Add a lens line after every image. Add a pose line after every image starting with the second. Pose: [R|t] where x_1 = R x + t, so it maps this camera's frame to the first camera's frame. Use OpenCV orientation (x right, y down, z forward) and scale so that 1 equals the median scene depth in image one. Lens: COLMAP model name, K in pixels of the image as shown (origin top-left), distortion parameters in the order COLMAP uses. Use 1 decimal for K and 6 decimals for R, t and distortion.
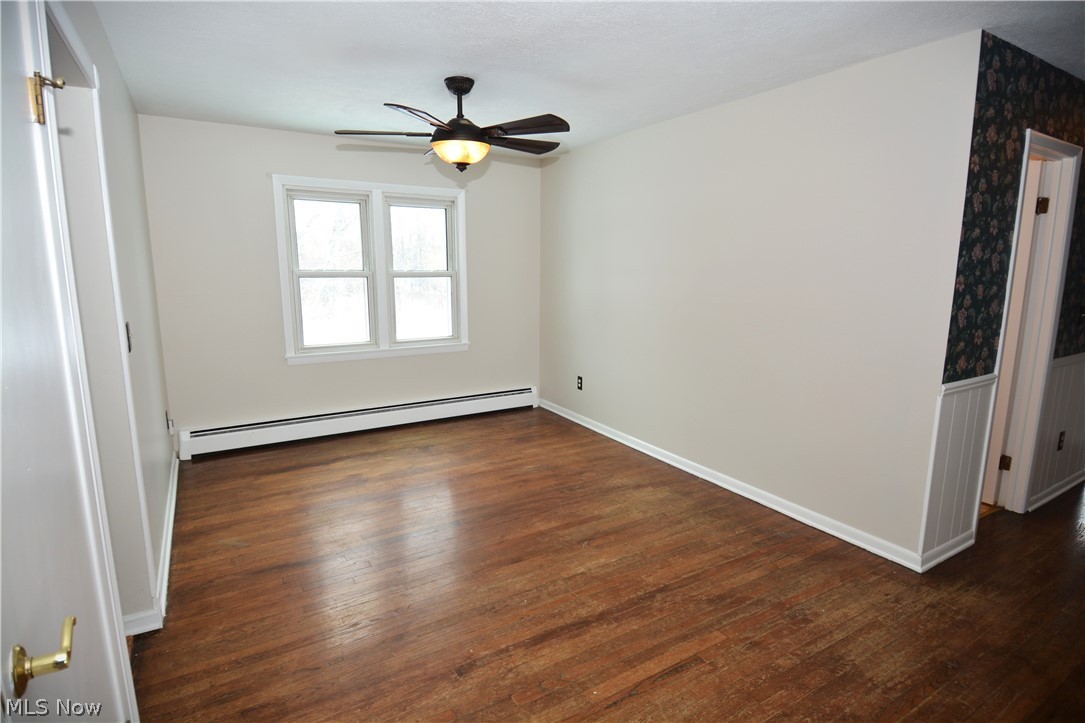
lens RADIAL K [[561.6, 0, 537.1], [0, 561.6, 361.3], [0, 0, 1]] dist [0.050827, -0.055711]
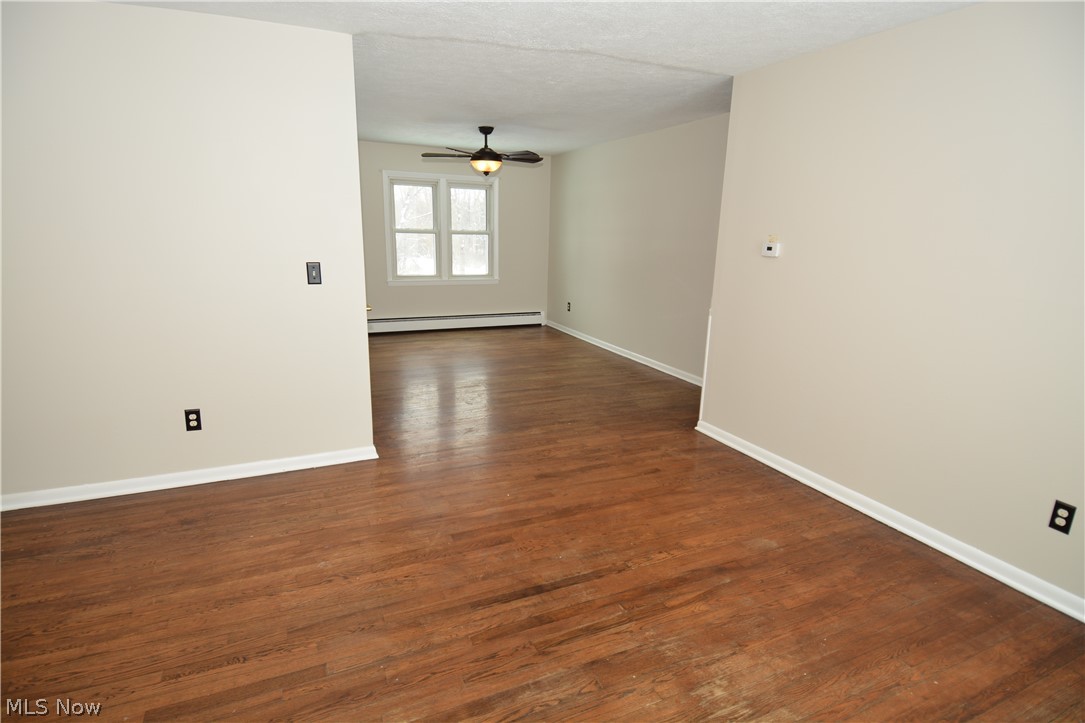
lens RADIAL K [[561.6, 0, 537.1], [0, 561.6, 361.3], [0, 0, 1]] dist [0.050827, -0.055711]
pose [[0.993273, 0.043294, -0.107402, 0.182406], [-0.036720, 0.997372, 0.062458, 0.107606], [0.109824, -0.058094, 0.992252, -0.610277]]
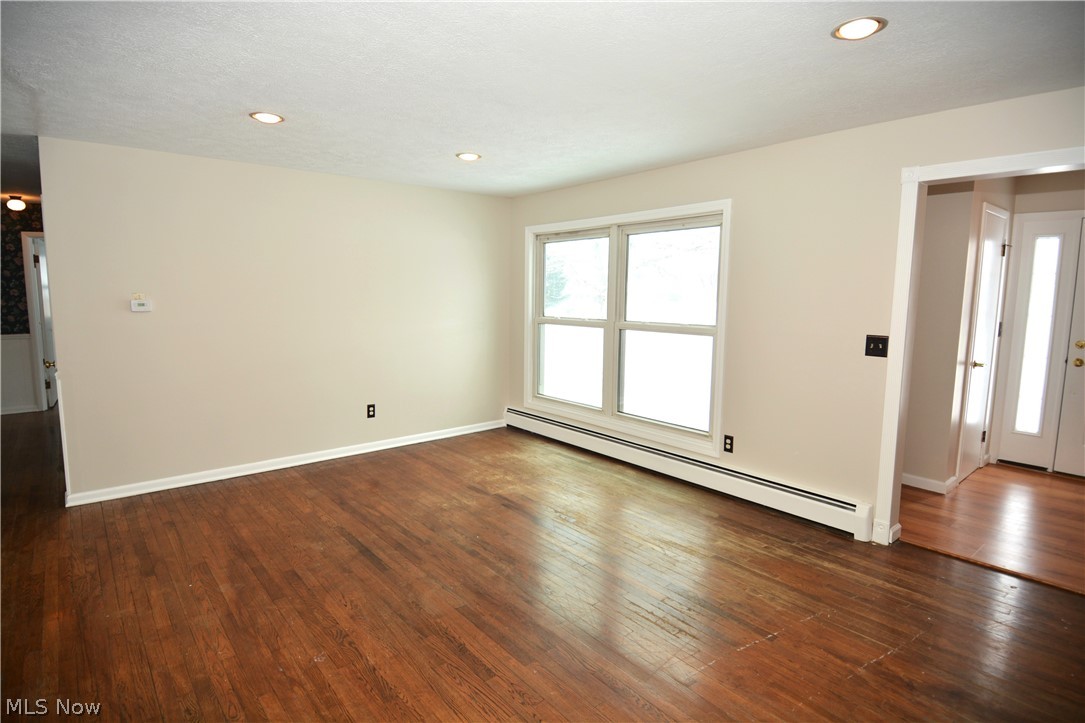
lens RADIAL K [[569.3, 0, 542.5], [0, 569.3, 361.5], [0, 0, 1]] dist [0.033911, -0.040939]
pose [[-0.155795, -0.128162, 0.979440, -0.570388], [0.165498, 0.974145, 0.153794, 0.043050], [-0.973827, 0.186056, -0.130556, -0.275534]]
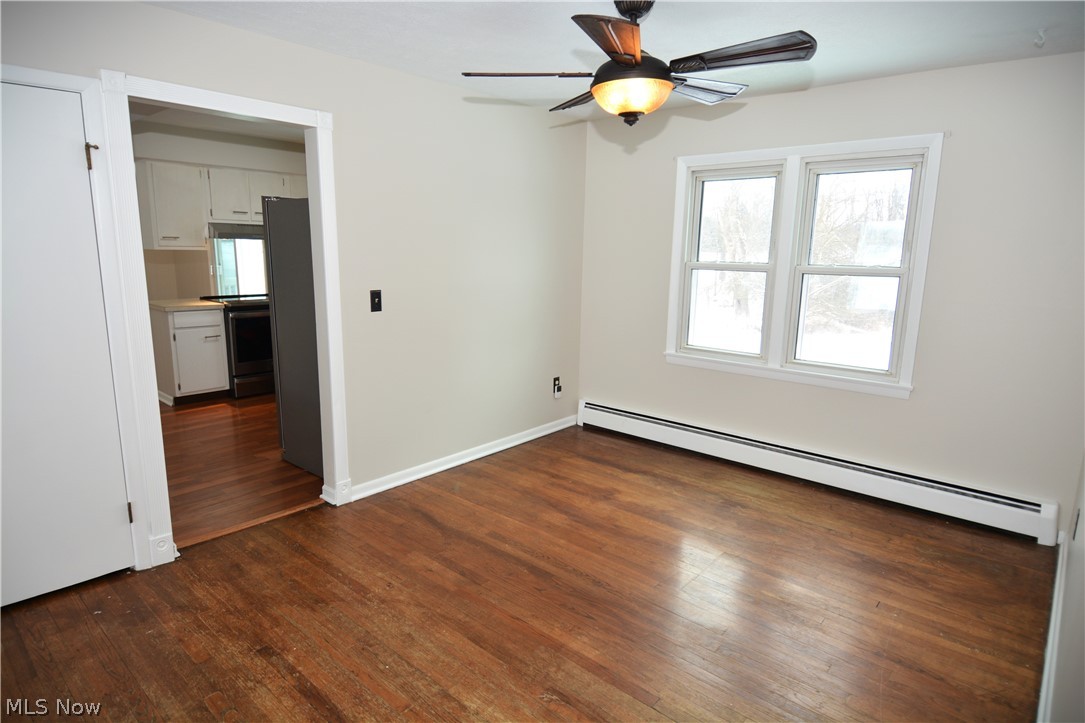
lens RADIAL K [[603.6, 0, 536.9], [0, 603.6, 360.2], [0, 0, 1]] dist [0.064118, -0.071358]
pose [[0.303965, 0.177159, -0.936066, 0.428312], [-0.182477, 0.975192, 0.125309, -0.082207], [0.935044, 0.132721, 0.328752, 0.468271]]
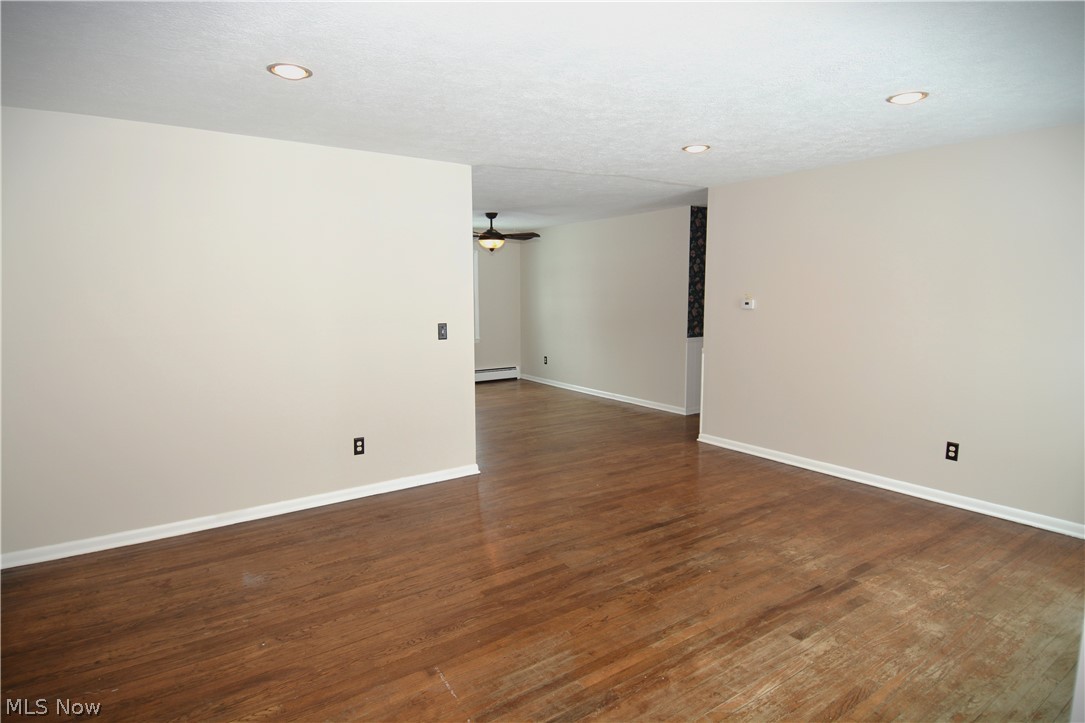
lens RADIAL K [[603.6, 0, 536.9], [0, 603.6, 360.2], [0, 0, 1]] dist [0.064118, -0.071358]
pose [[0.997401, -0.016008, 0.070248, -0.091751], [0.019982, 0.998217, -0.056247, 0.161784], [-0.069223, 0.057505, 0.995942, -0.960649]]
